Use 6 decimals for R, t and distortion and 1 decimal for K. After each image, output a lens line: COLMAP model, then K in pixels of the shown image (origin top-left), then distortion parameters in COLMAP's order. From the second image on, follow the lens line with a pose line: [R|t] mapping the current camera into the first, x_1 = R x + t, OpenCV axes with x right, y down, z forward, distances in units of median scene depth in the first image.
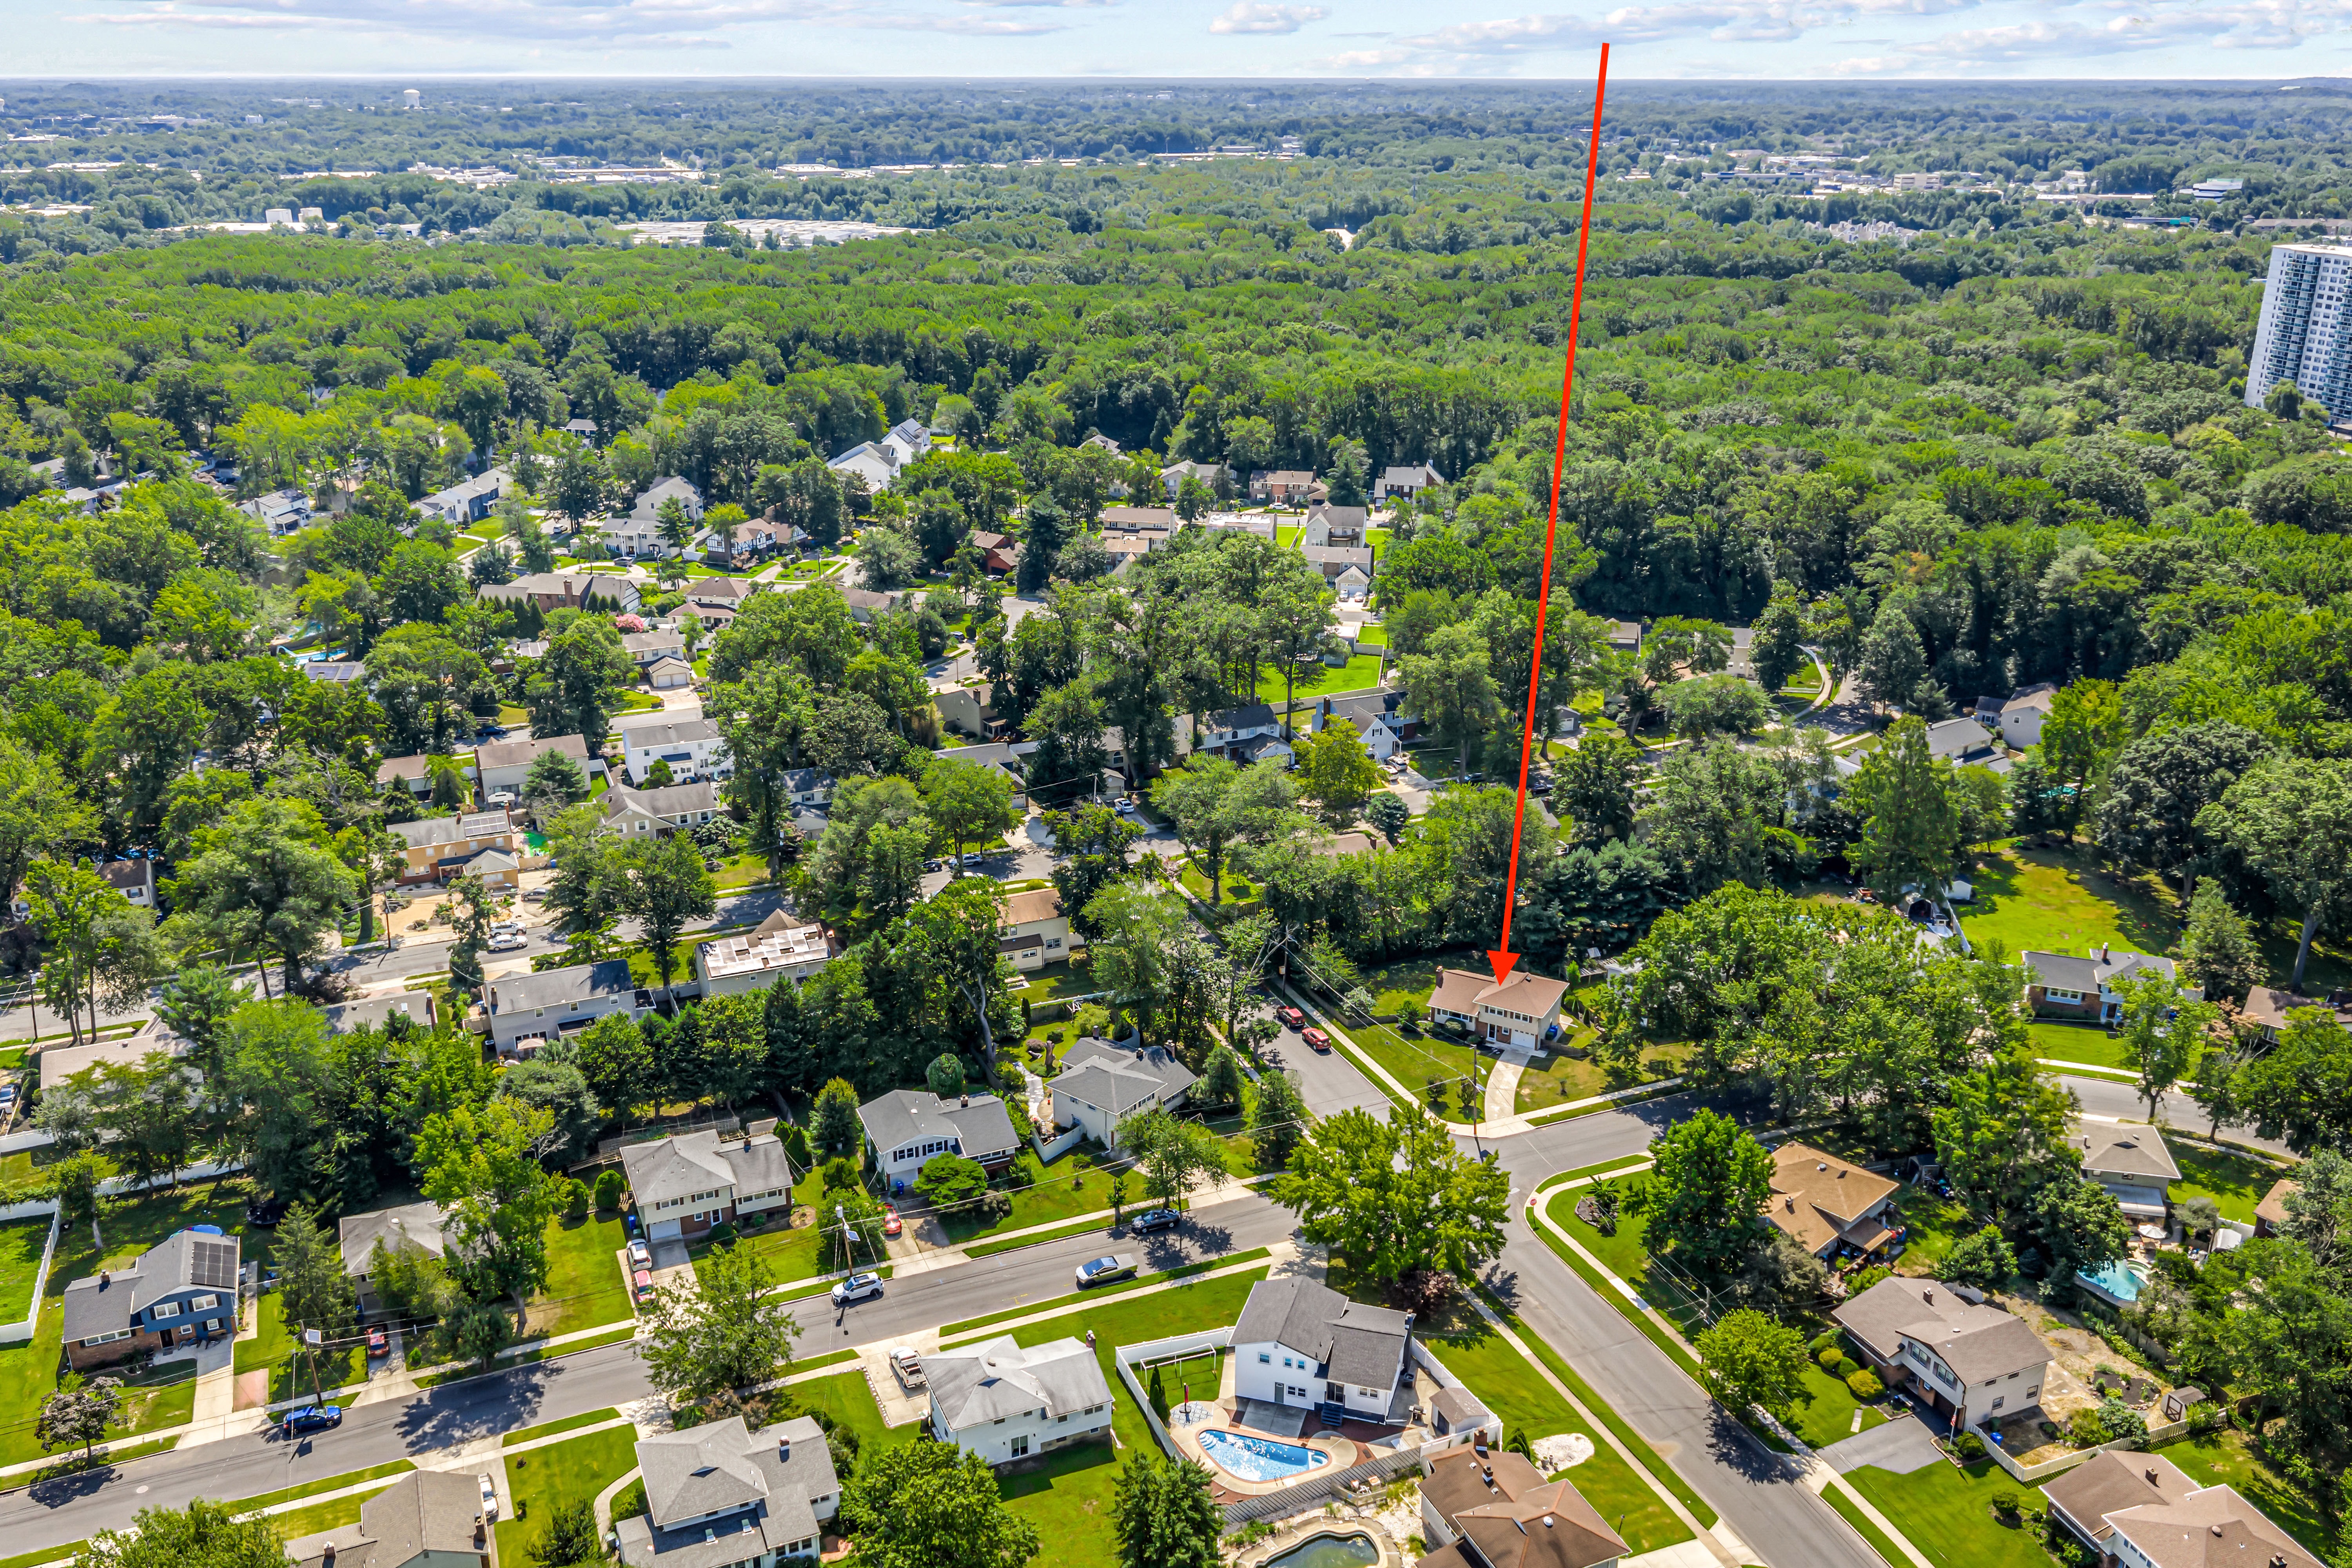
lens RADIAL K [[1952.0, 0, 1173.4], [0, 1952.0, 786.7], [0, 0, 1]] dist [0.015532, 0.004460]
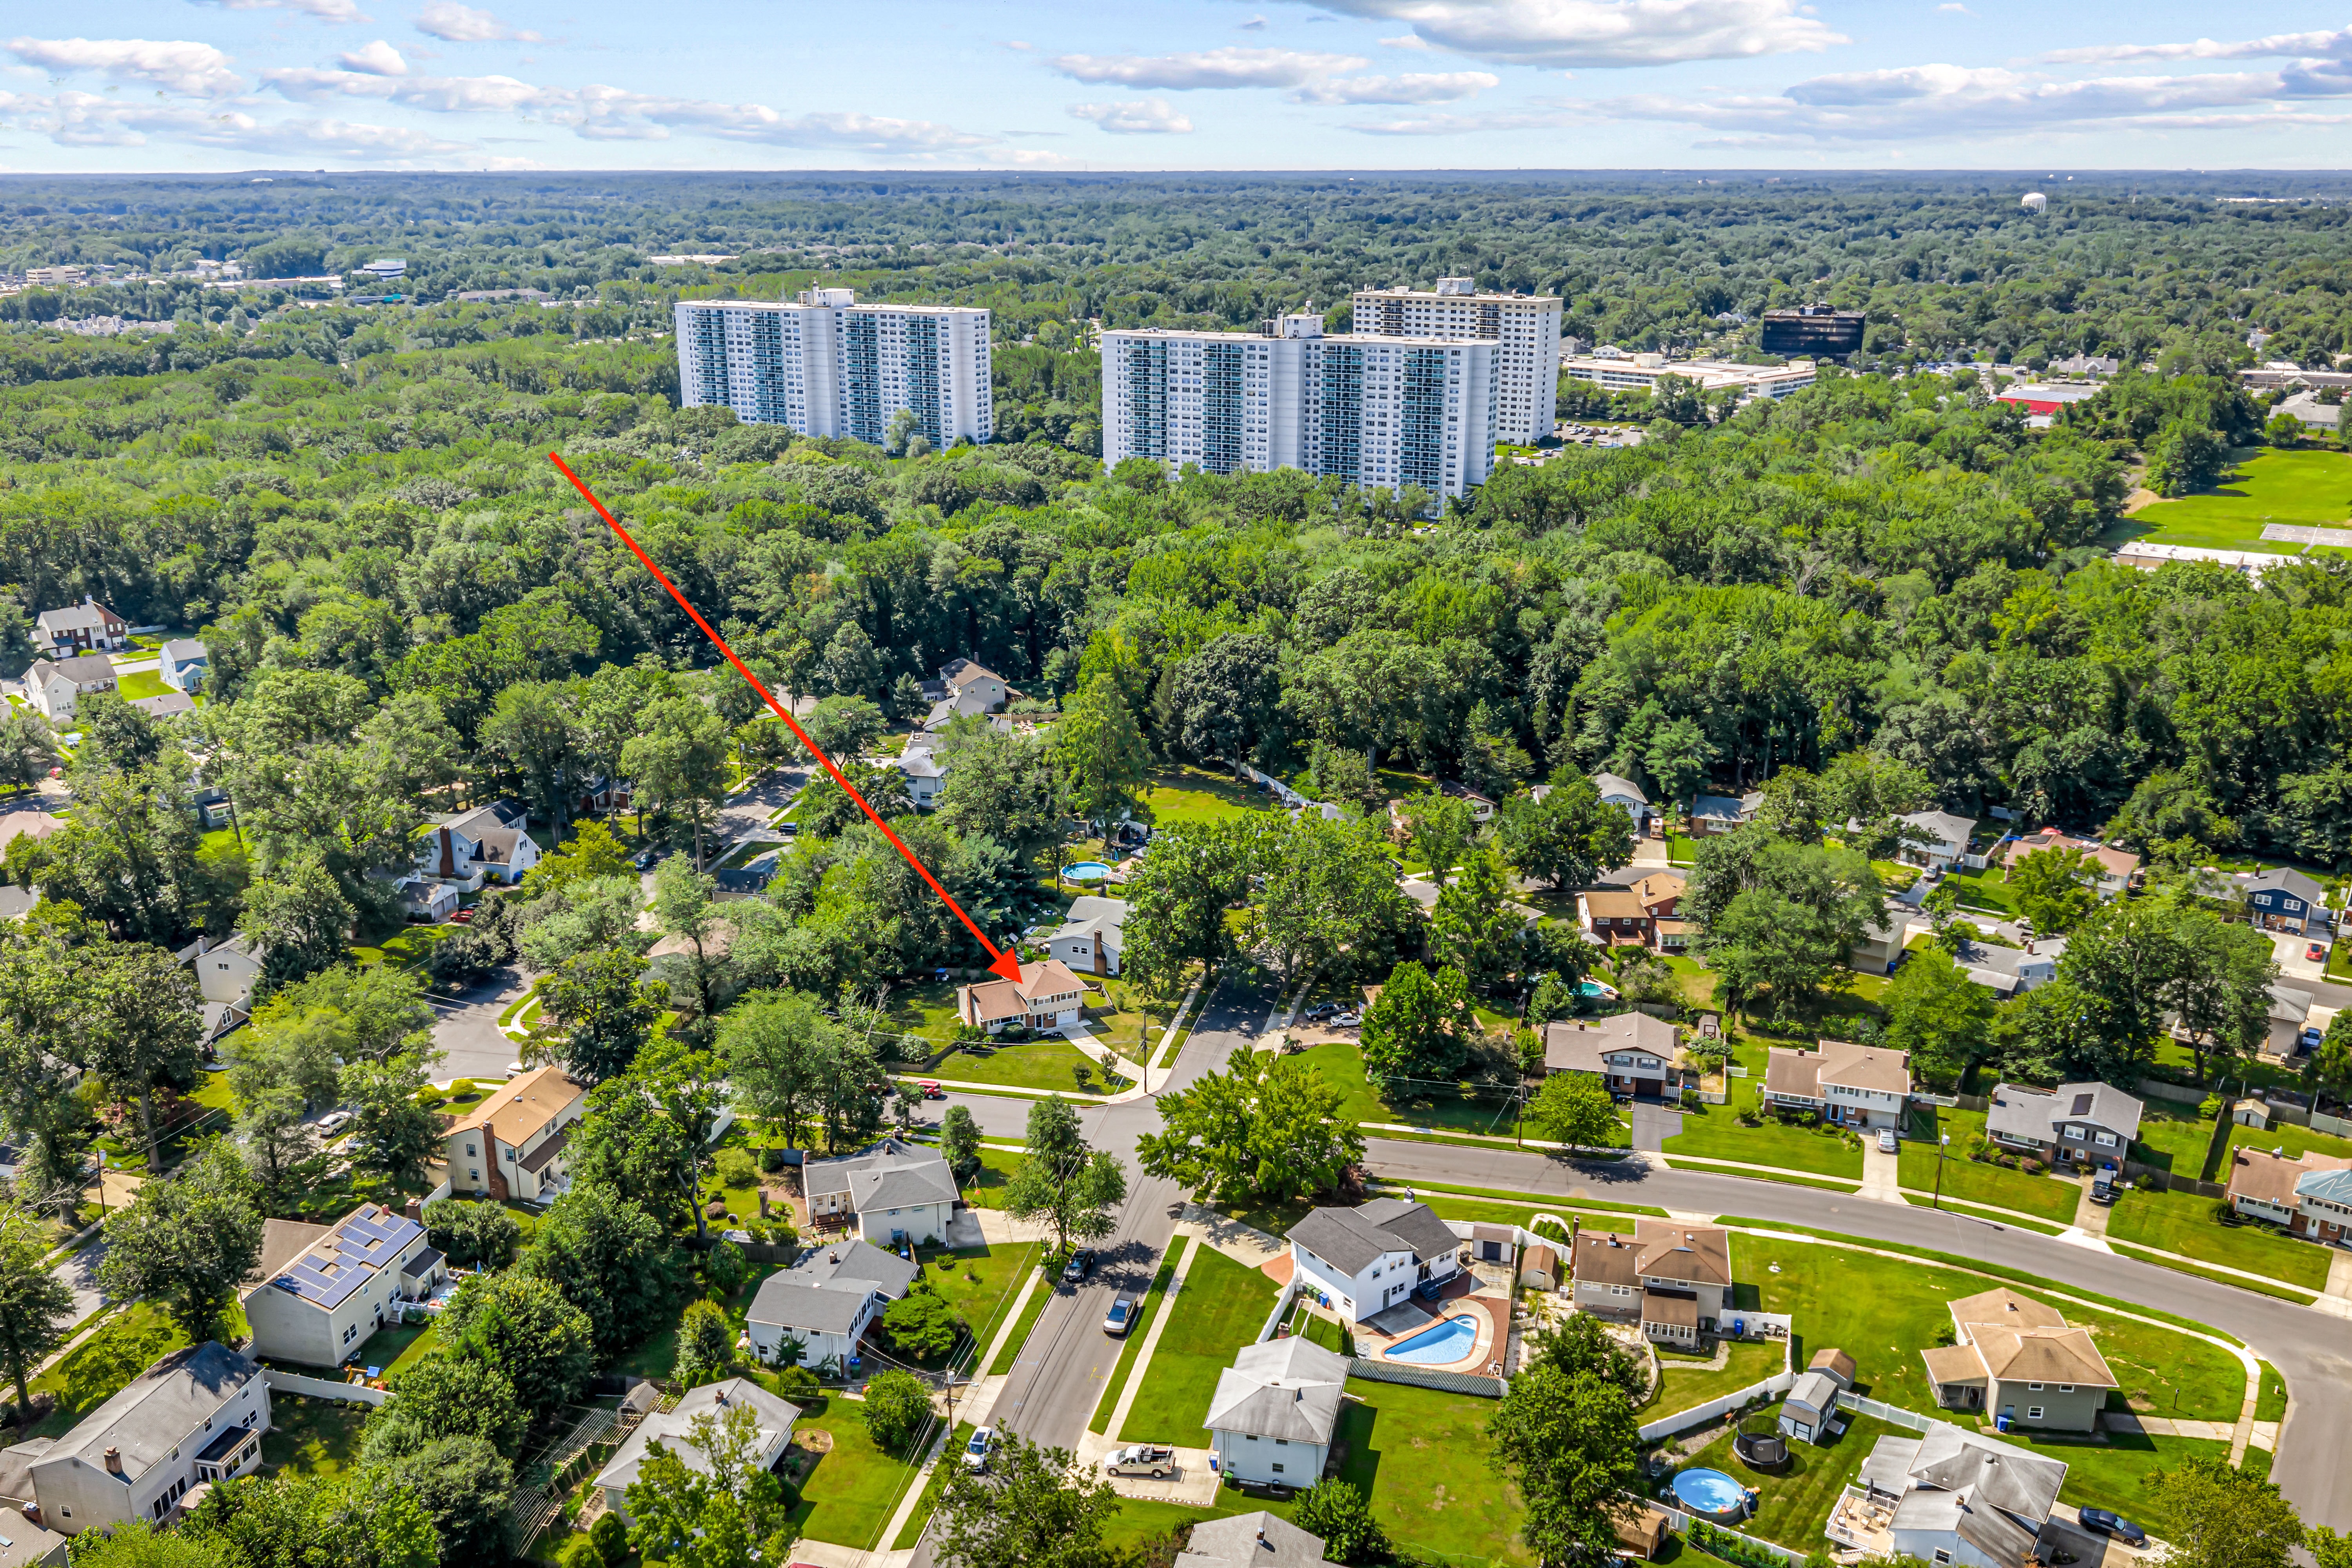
lens RADIAL K [[1952.0, 0, 1175.9], [0, 1952.0, 781.8], [0, 0, 1]] dist [0.015532, 0.004460]
pose [[0.596363, -0.245160, 0.764361, -0.788240], [0.279042, 0.956149, 0.088961, -0.100165], [-0.752653, 0.160236, 0.638622, 0.338589]]
